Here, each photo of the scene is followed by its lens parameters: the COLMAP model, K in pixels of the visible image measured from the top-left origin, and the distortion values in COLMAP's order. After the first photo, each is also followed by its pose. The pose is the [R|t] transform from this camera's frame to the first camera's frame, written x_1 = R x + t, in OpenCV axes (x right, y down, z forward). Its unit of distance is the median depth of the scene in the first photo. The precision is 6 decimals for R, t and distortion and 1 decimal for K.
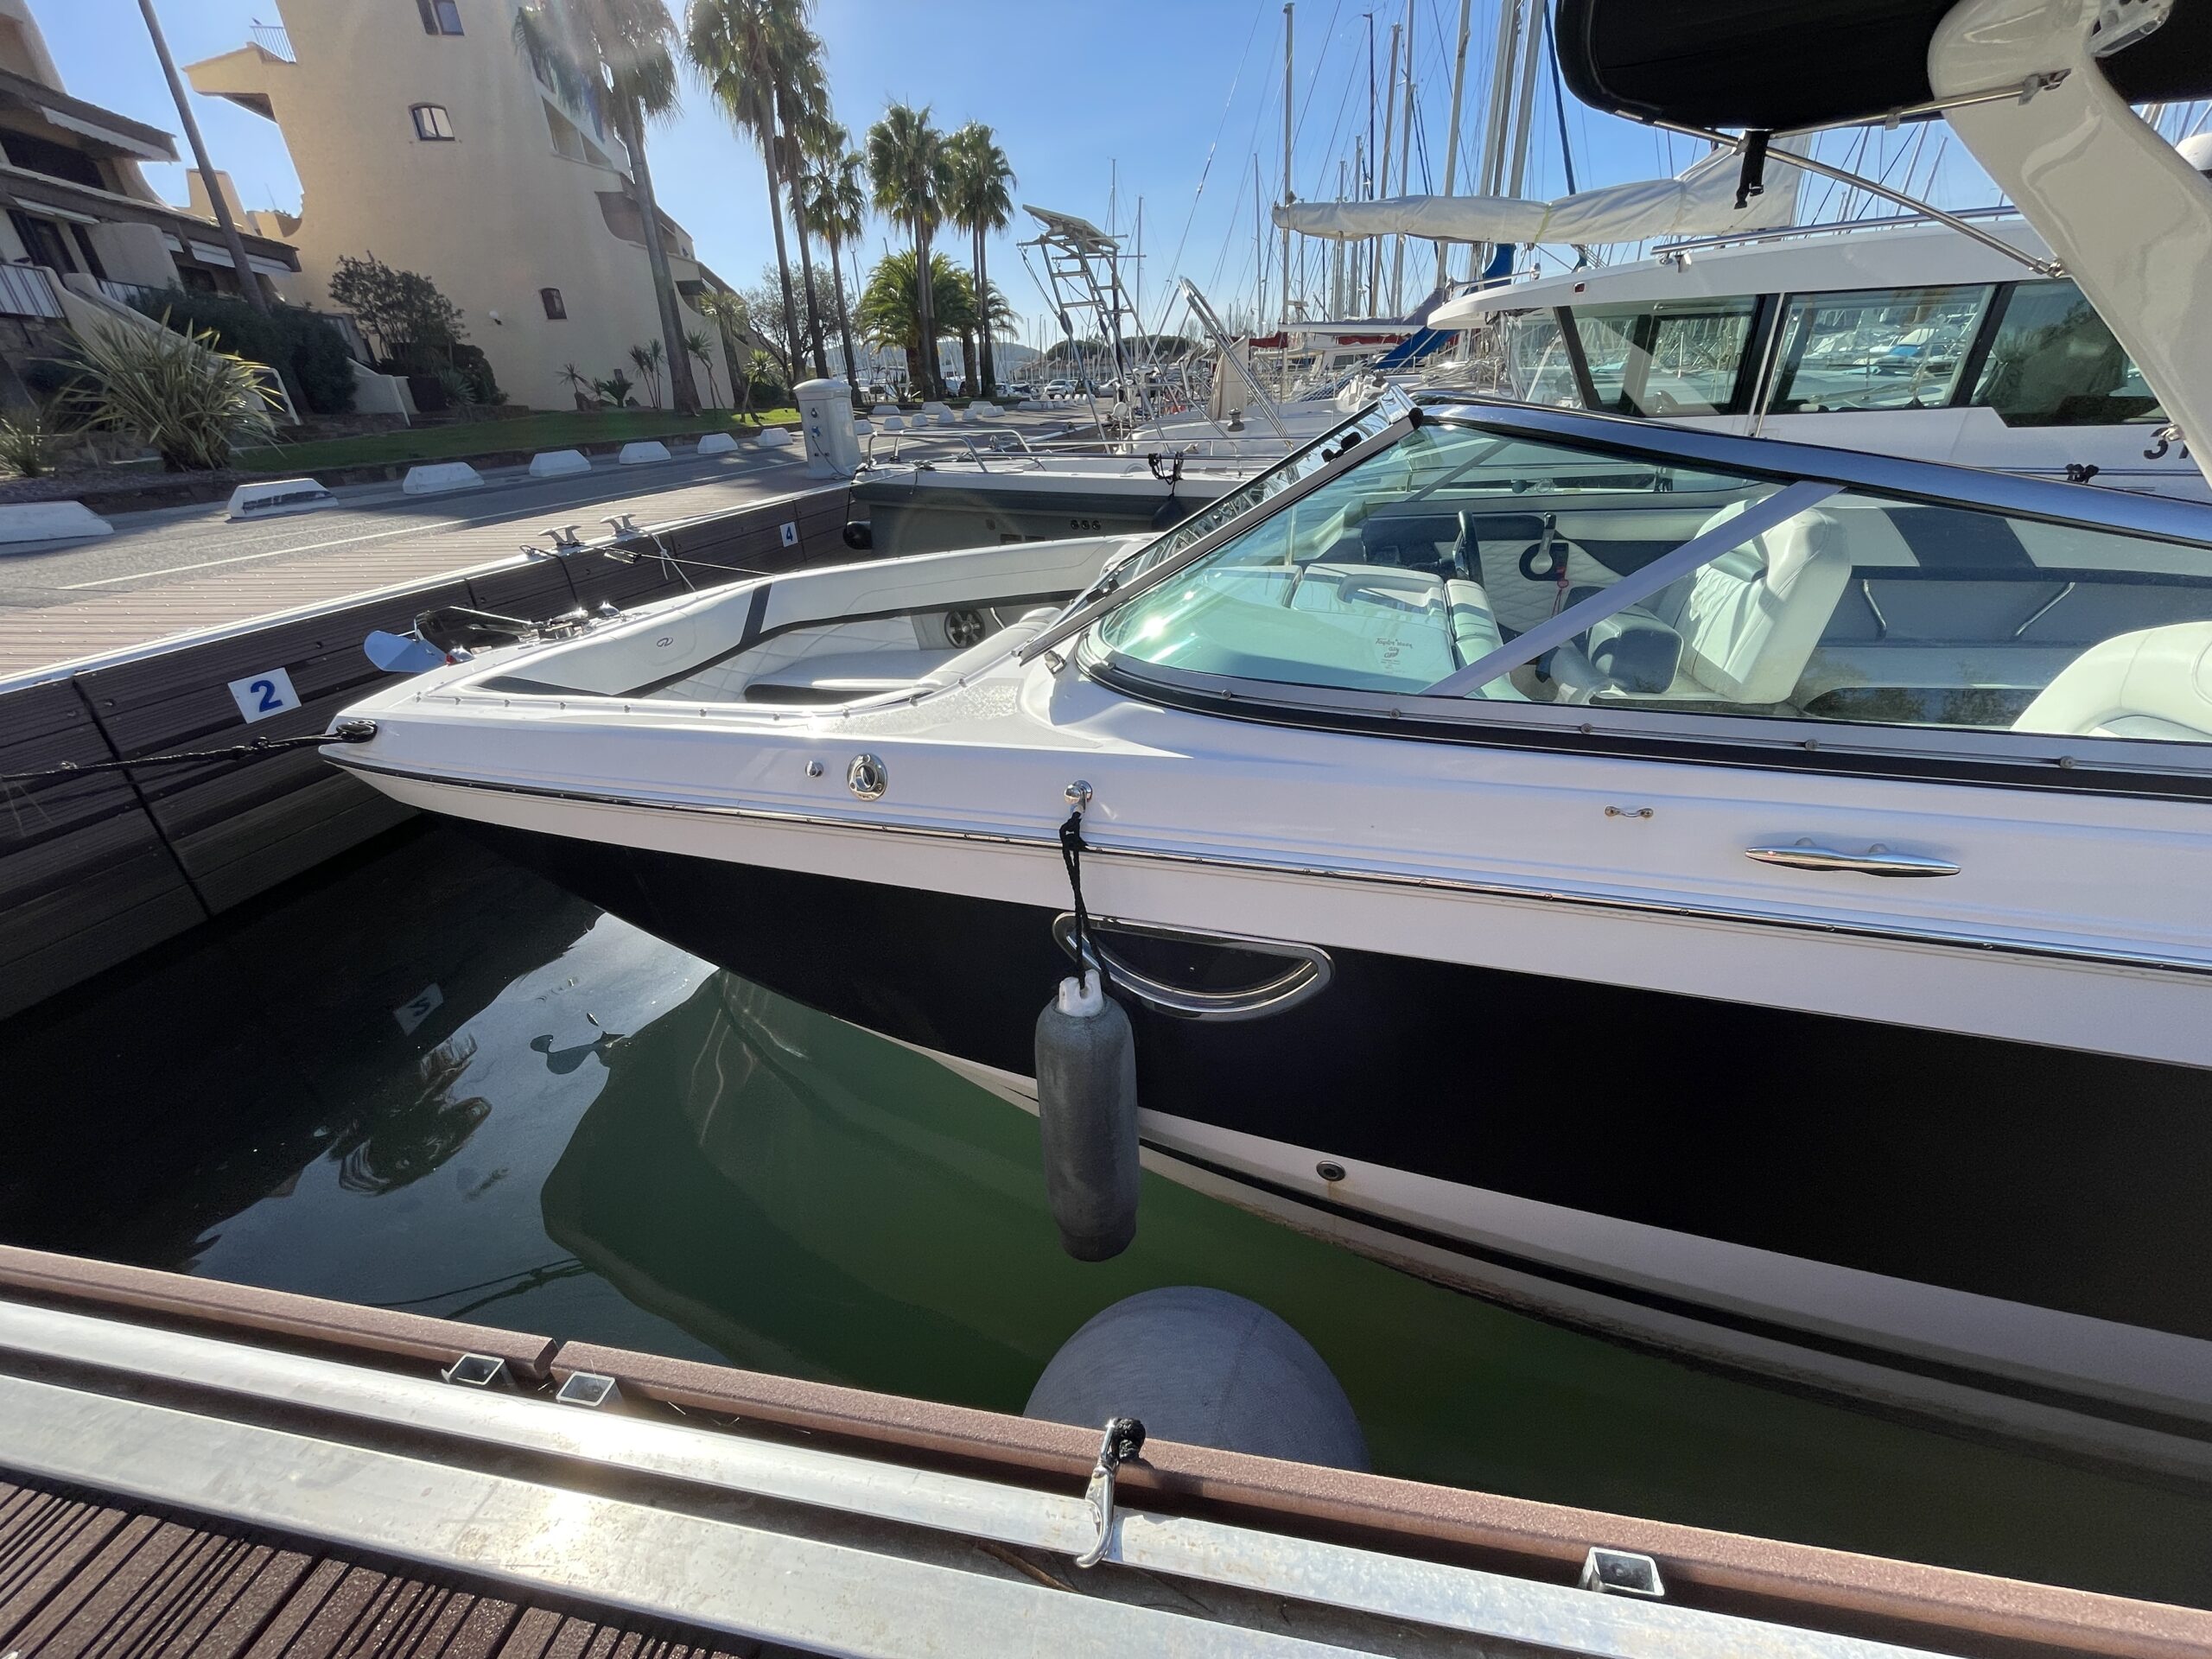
lens RADIAL K [[900.3, 0, 1112.1], [0, 900.3, 836.5], [0, 0, 1]] dist [-0.005645, 0.001331]
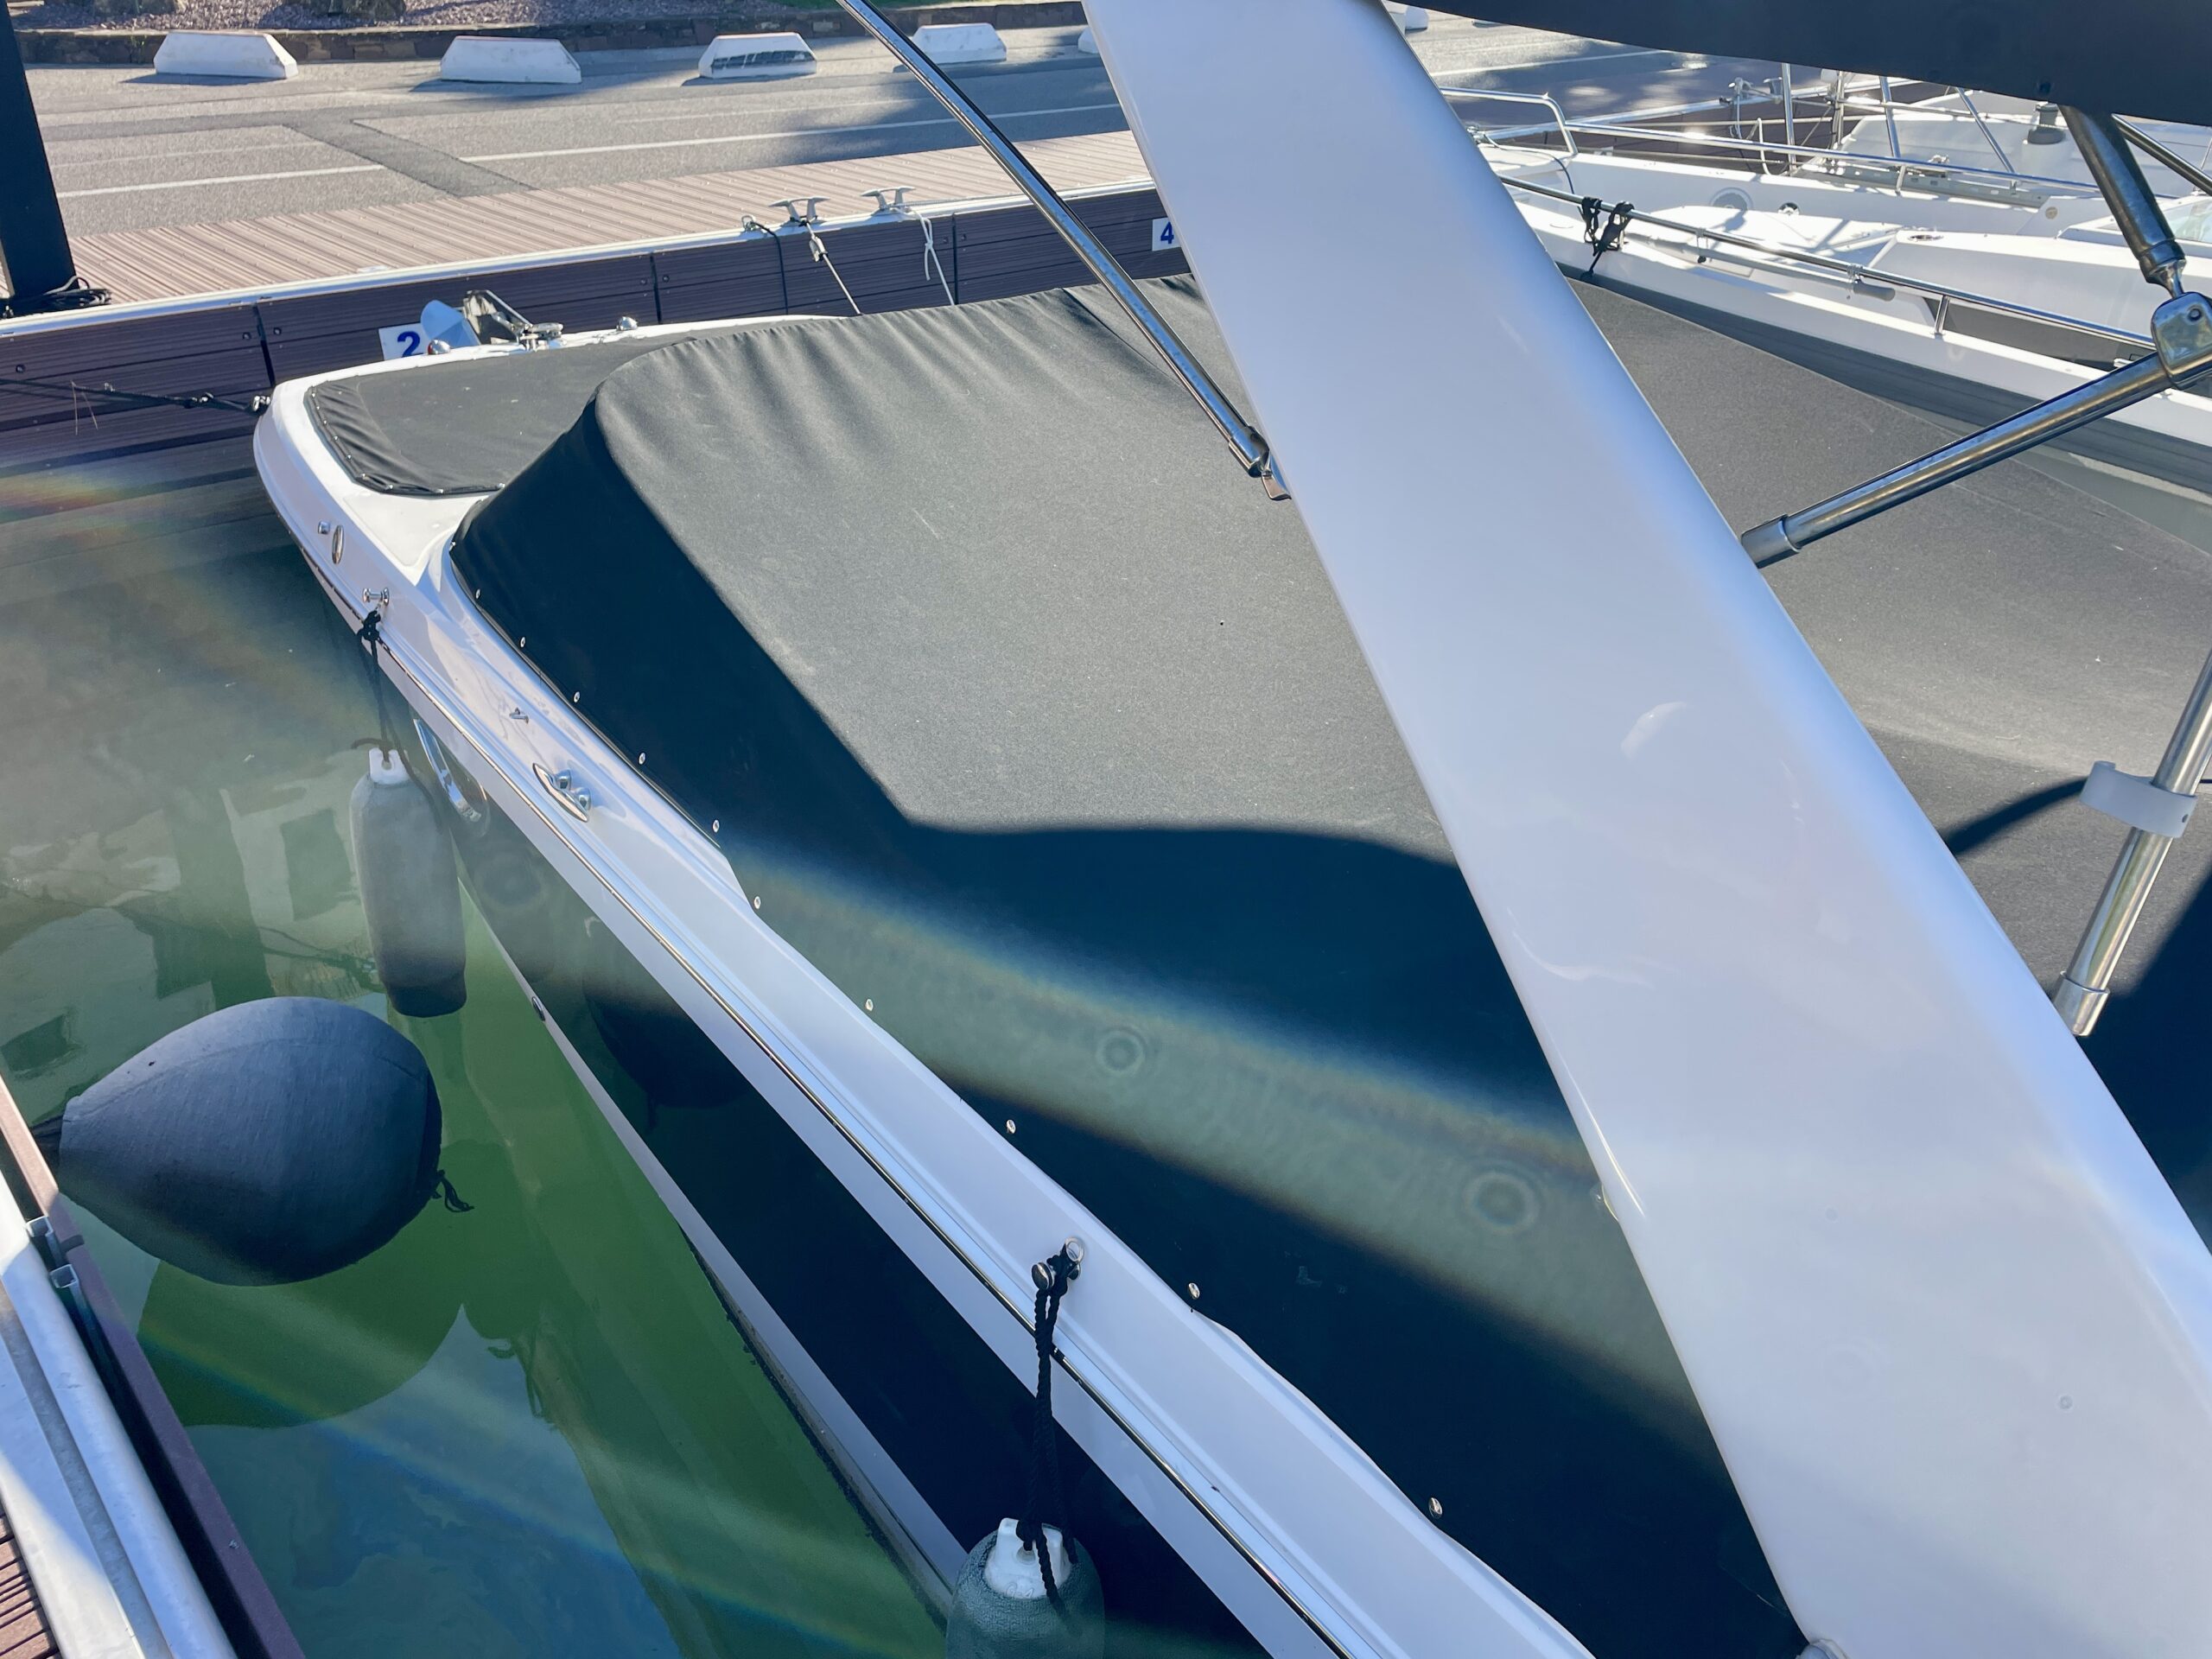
lens RADIAL K [[1653.2, 0, 1062.9], [0, 1653.2, 860.2], [0, 0, 1]] dist [0.212534, -0.241033]
pose [[0.776538, 0.351880, -0.522656, 0.127726], [-0.311631, 0.935450, 0.166789, -0.024722], [0.547608, 0.033358, 0.836070, -0.030834]]
